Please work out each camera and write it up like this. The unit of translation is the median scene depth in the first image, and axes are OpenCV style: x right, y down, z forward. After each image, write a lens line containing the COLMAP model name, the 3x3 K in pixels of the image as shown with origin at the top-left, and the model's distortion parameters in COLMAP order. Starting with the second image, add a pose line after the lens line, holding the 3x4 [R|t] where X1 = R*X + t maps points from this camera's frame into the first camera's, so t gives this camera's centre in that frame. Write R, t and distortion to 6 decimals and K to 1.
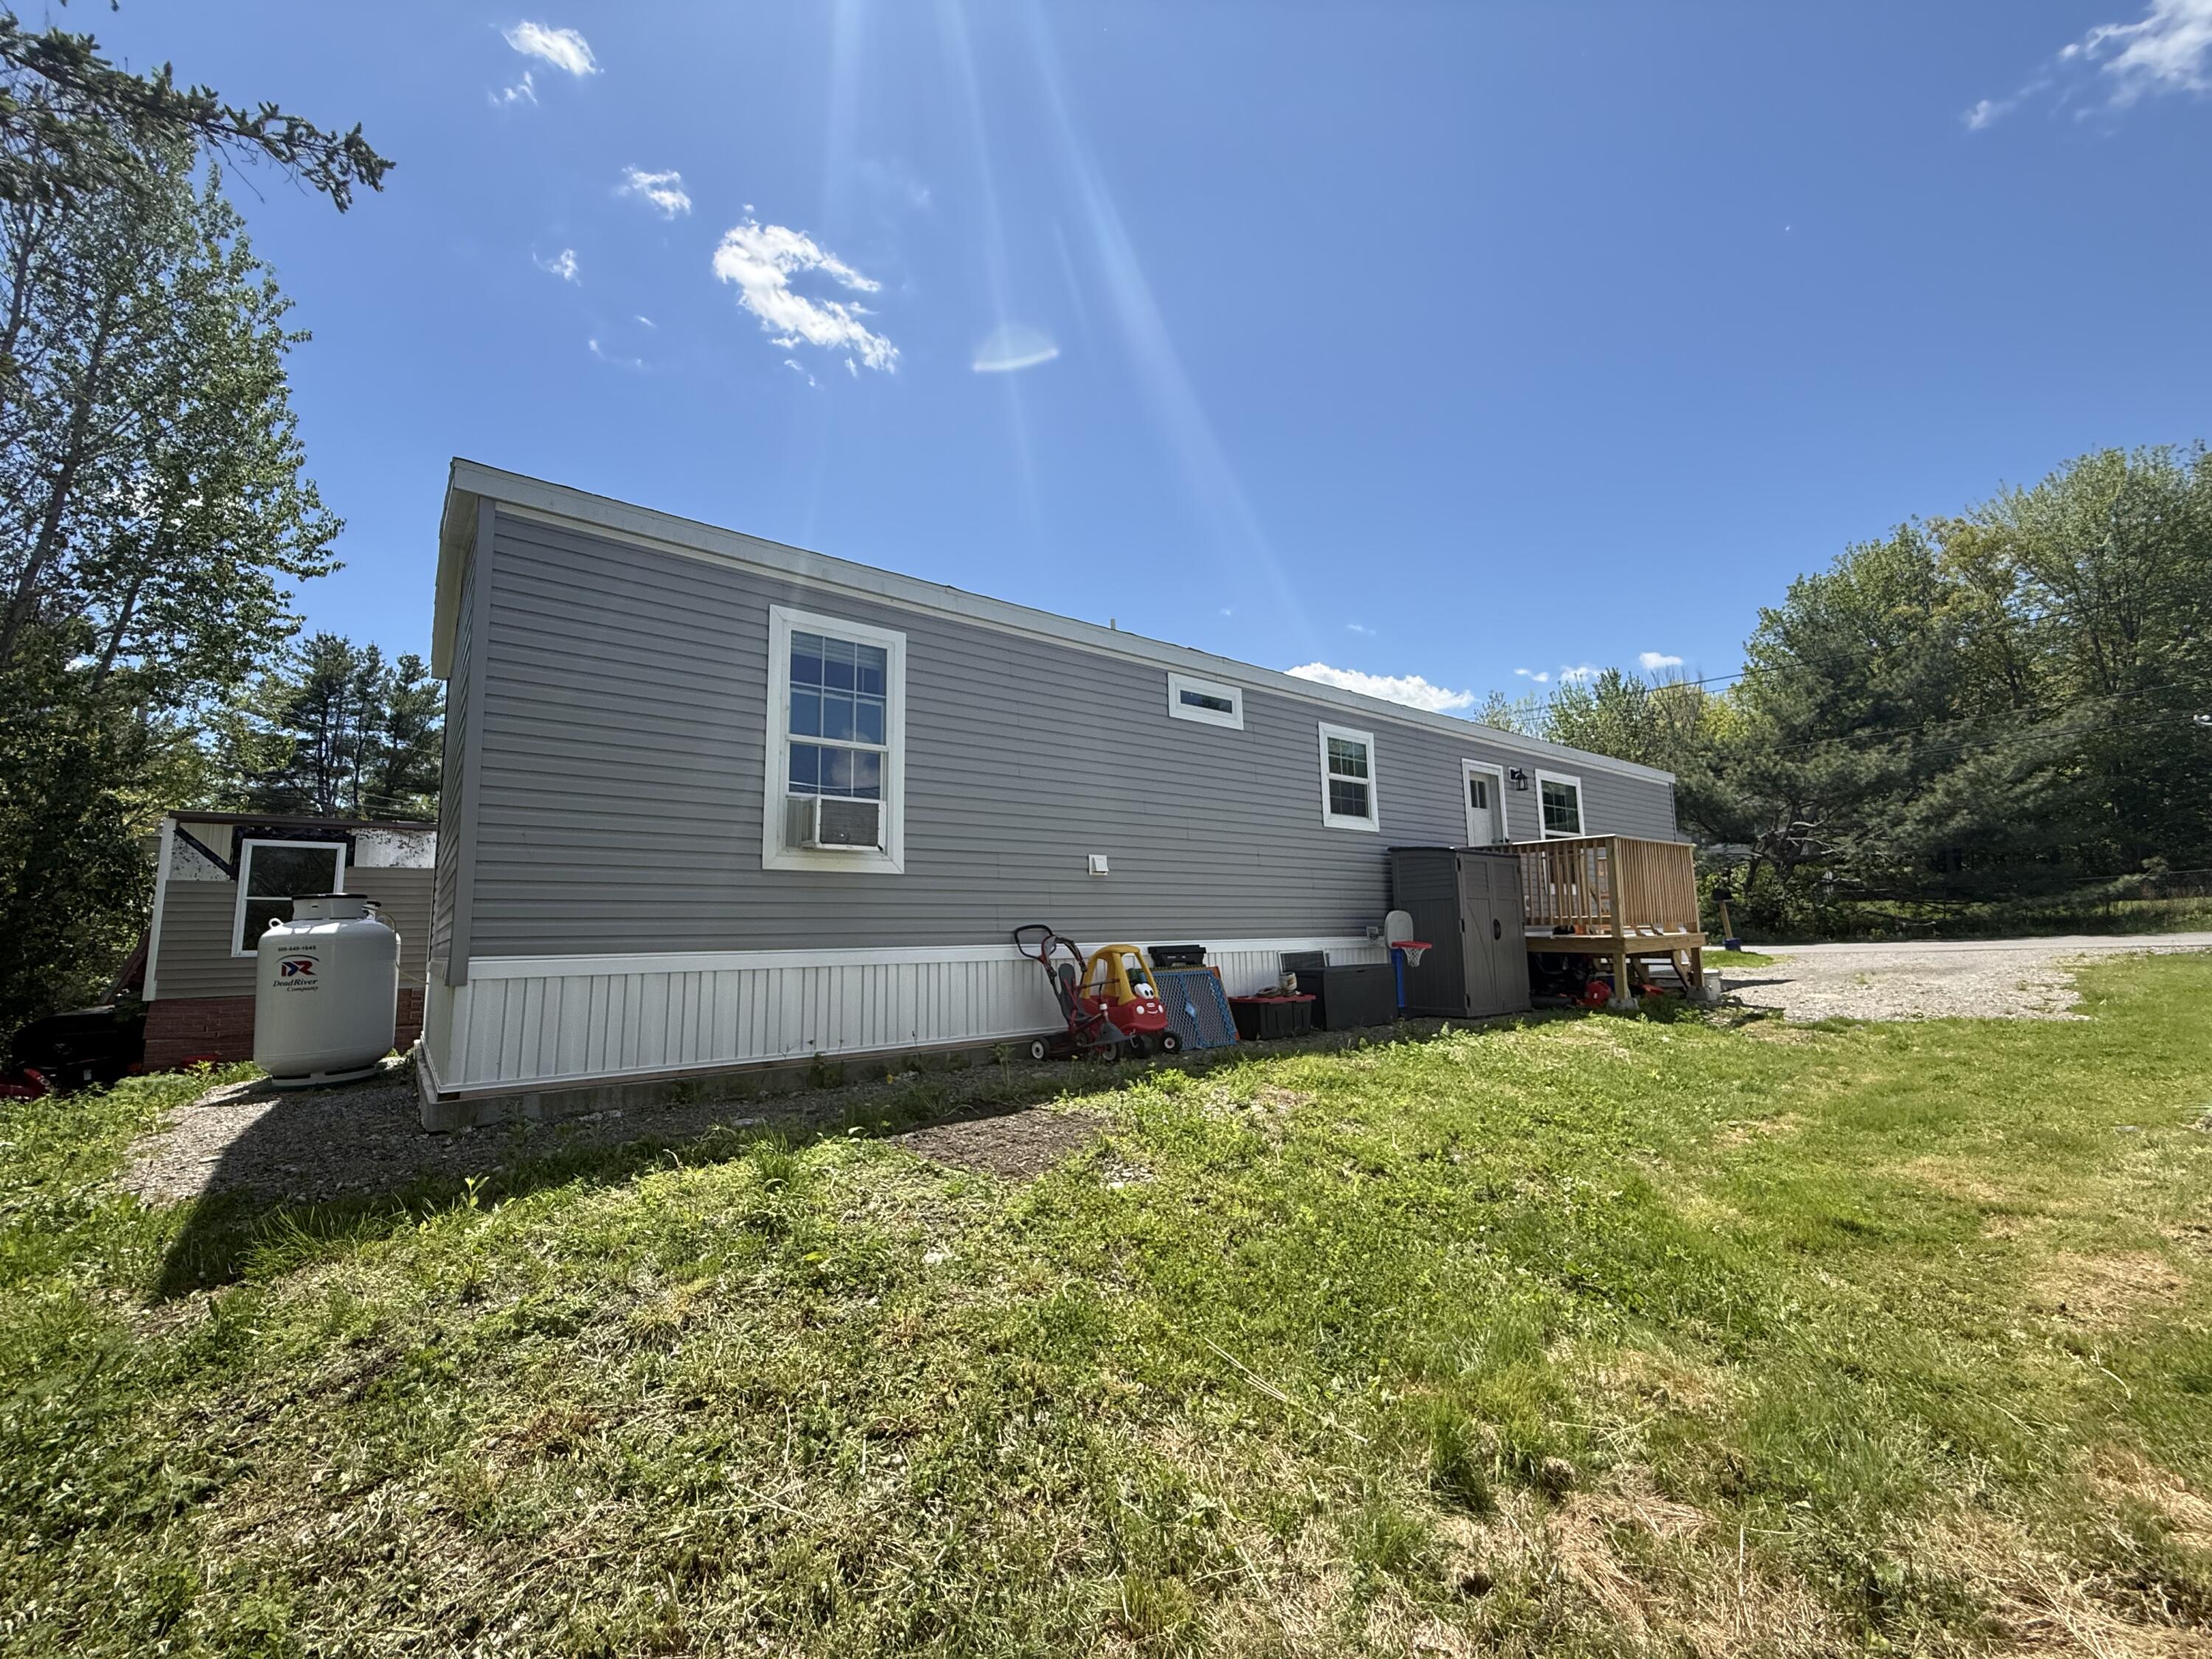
lens RADIAL K [[884.5, 0, 1102.0], [0, 884.5, 832.1], [0, 0, 1]] dist [0.000696, -0.000014]
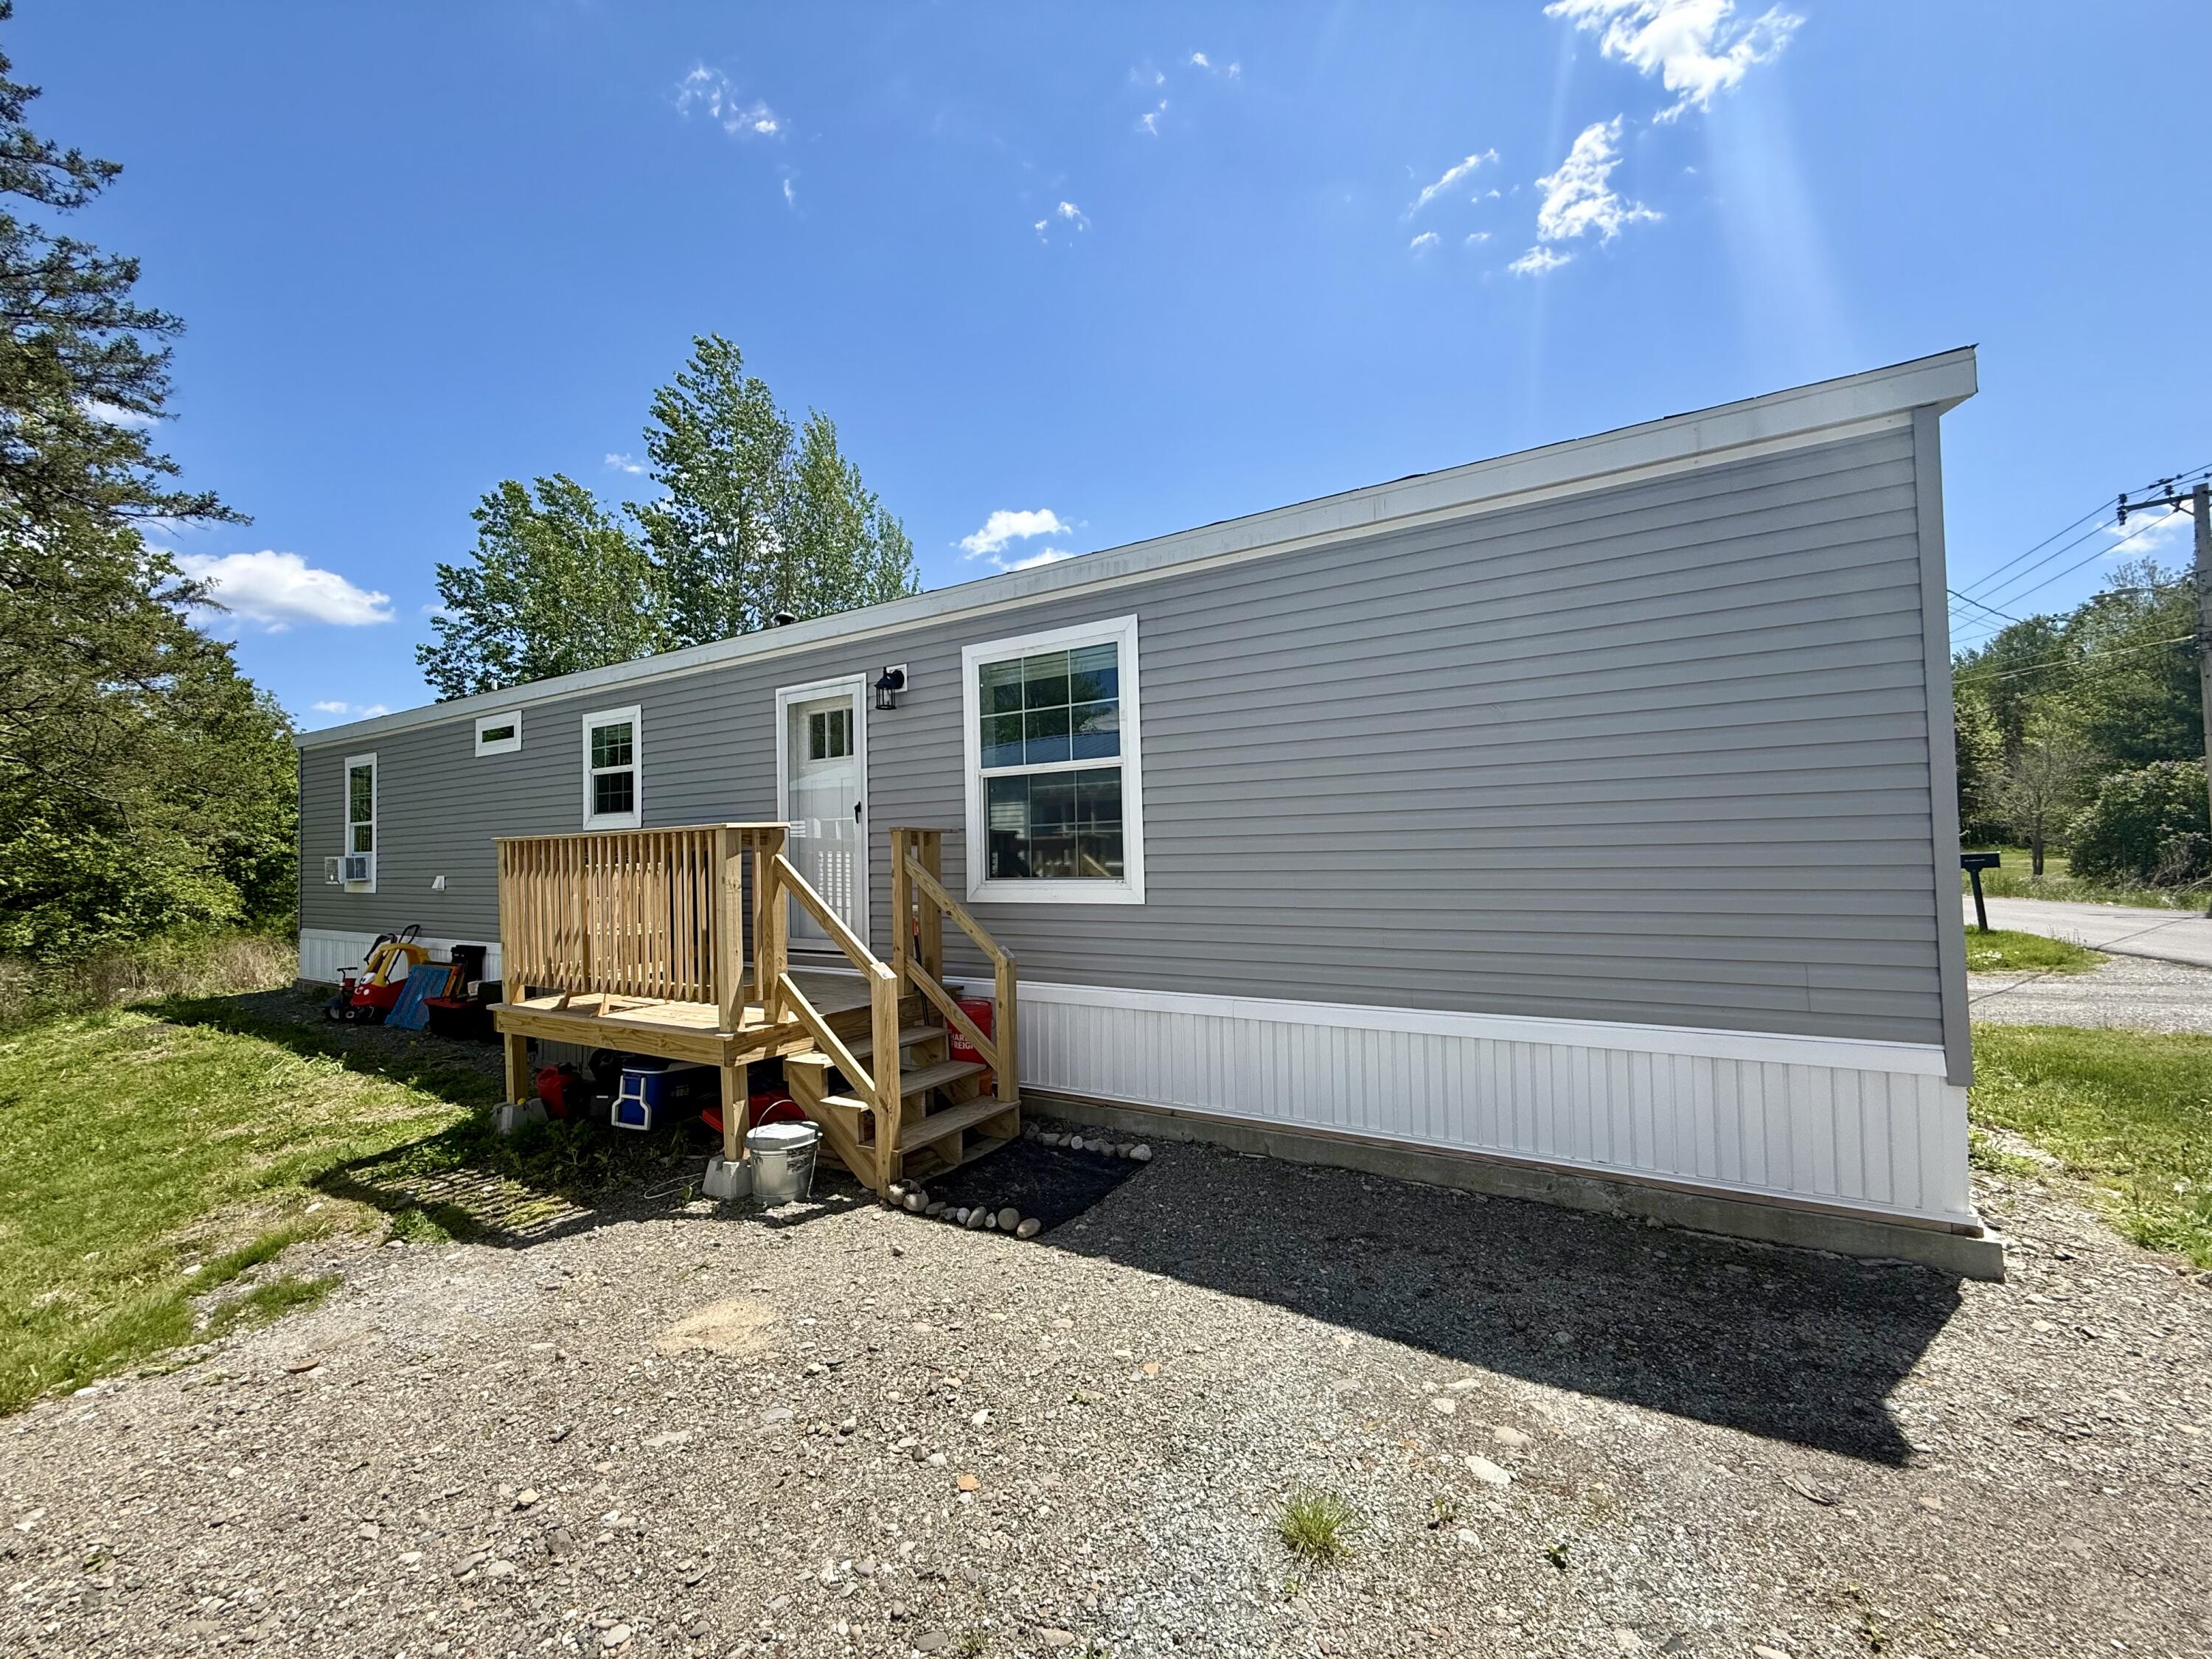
lens RADIAL K [[884.5, 0, 1102.0], [0, 884.5, 832.1], [0, 0, 1]] dist [0.000696, -0.000014]
pose [[0.349451, -0.007064, -0.936928, 1.281664], [0.129831, 0.990690, 0.040954, 0.027534], [0.927916, -0.135954, 0.347115, 1.155191]]
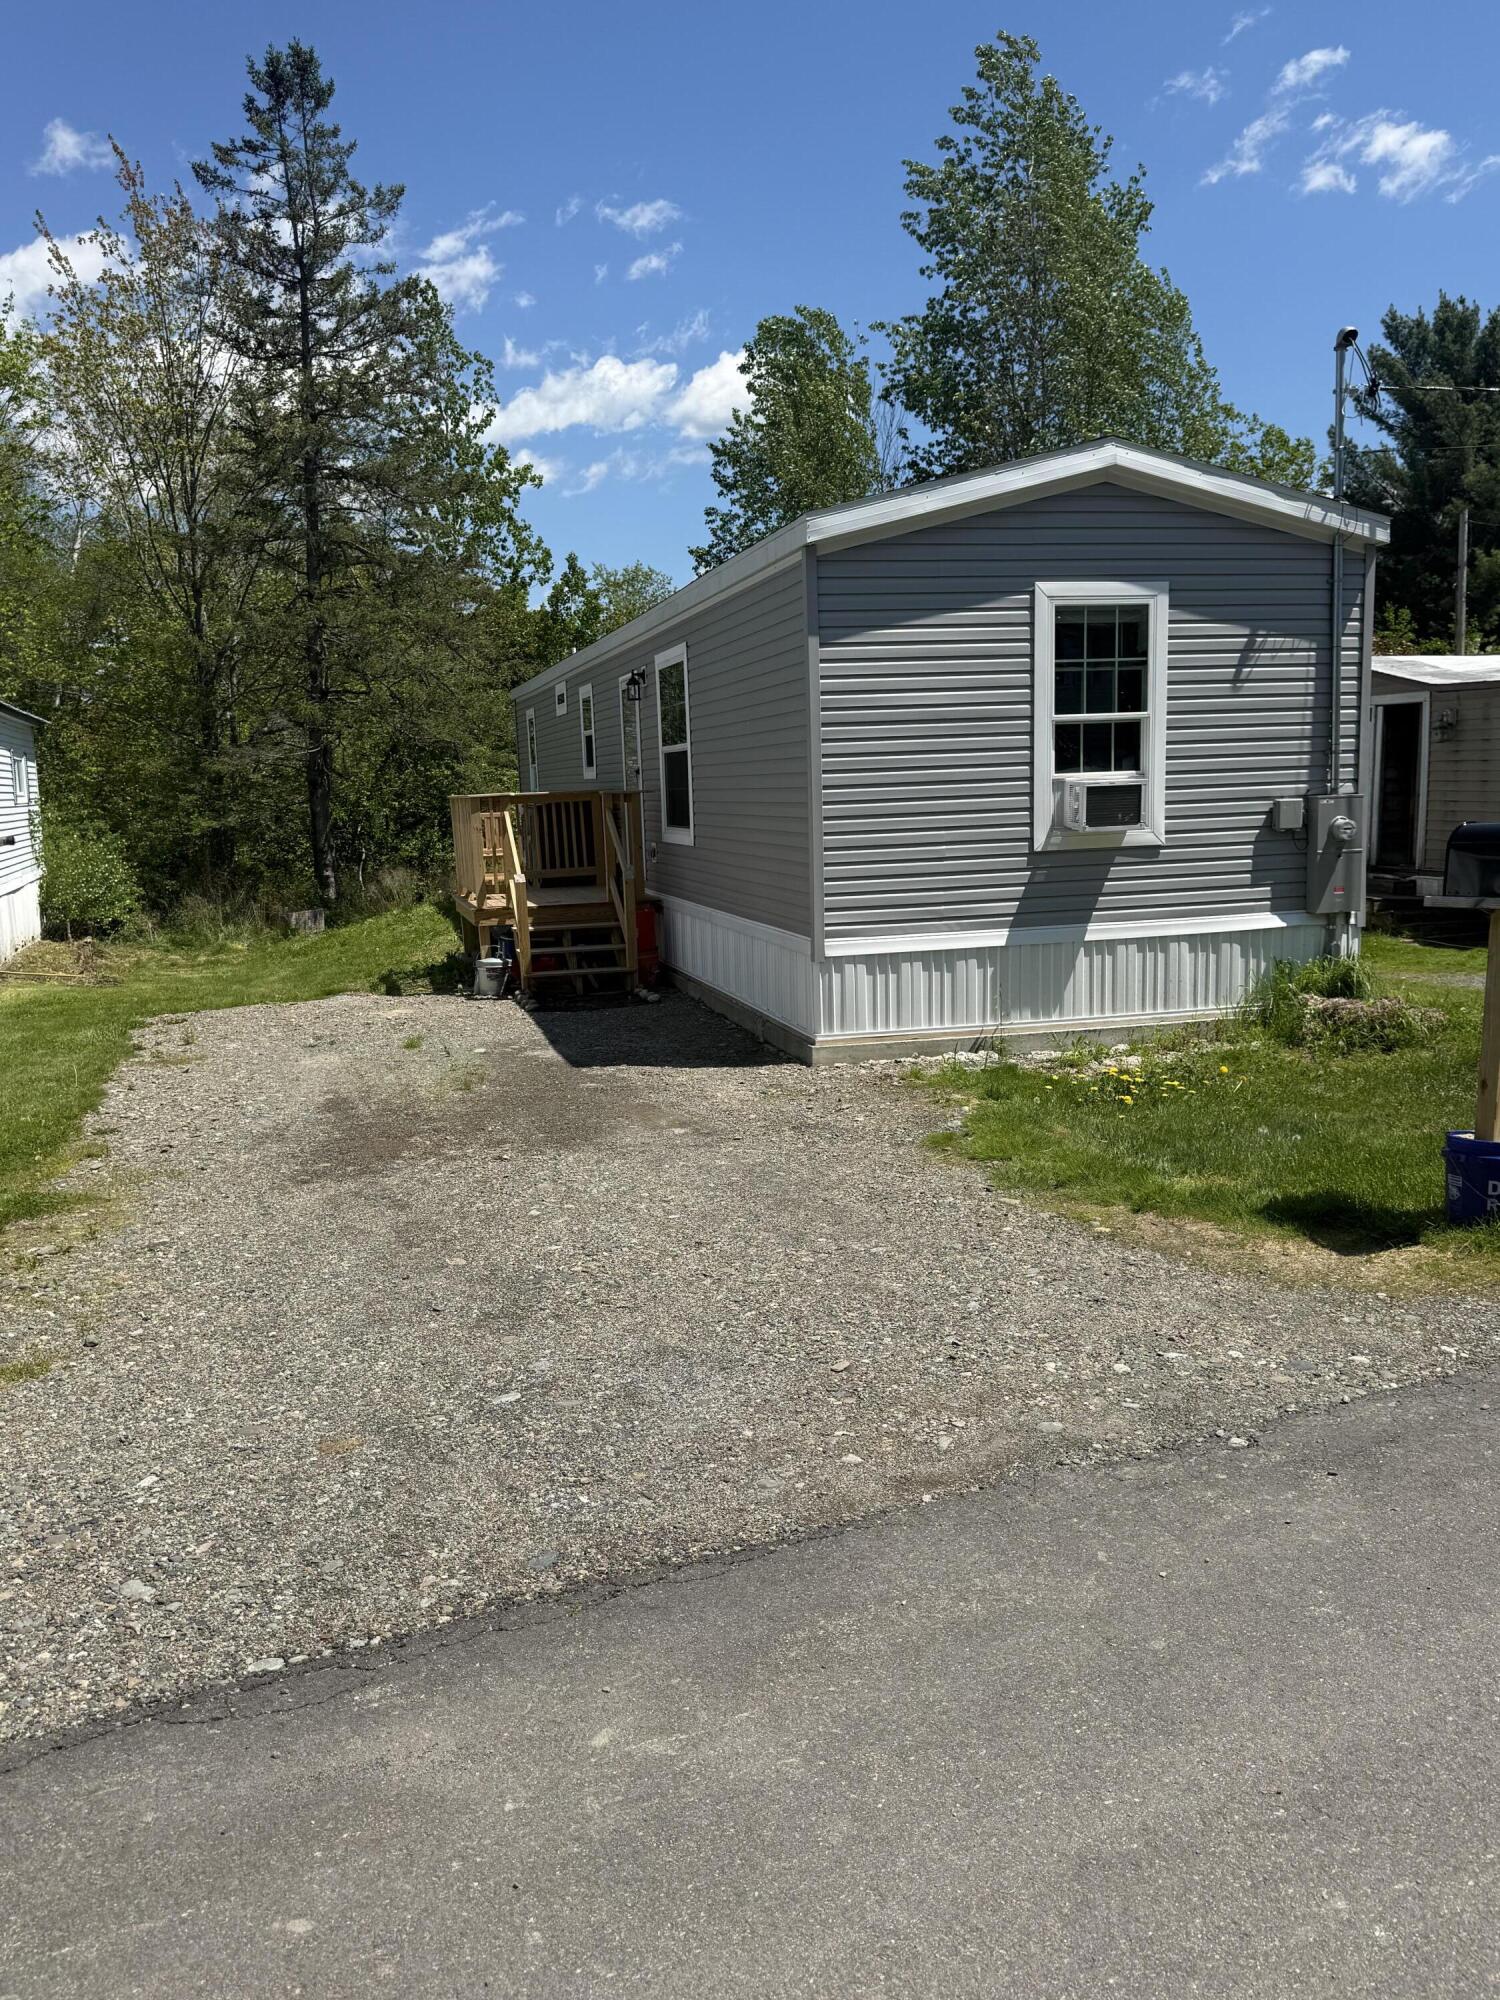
lens RADIAL K [[1550.3, 0, 750.0], [0, 1550.3, 1000.0], [0, 0, 1]] dist [0.099368, -0.129106]
pose [[-0.395553, 0.166664, -0.903195, 2.089831], [0.158533, 0.981027, 0.111597, 0.088698], [0.904657, -0.099044, -0.414470, 2.014818]]
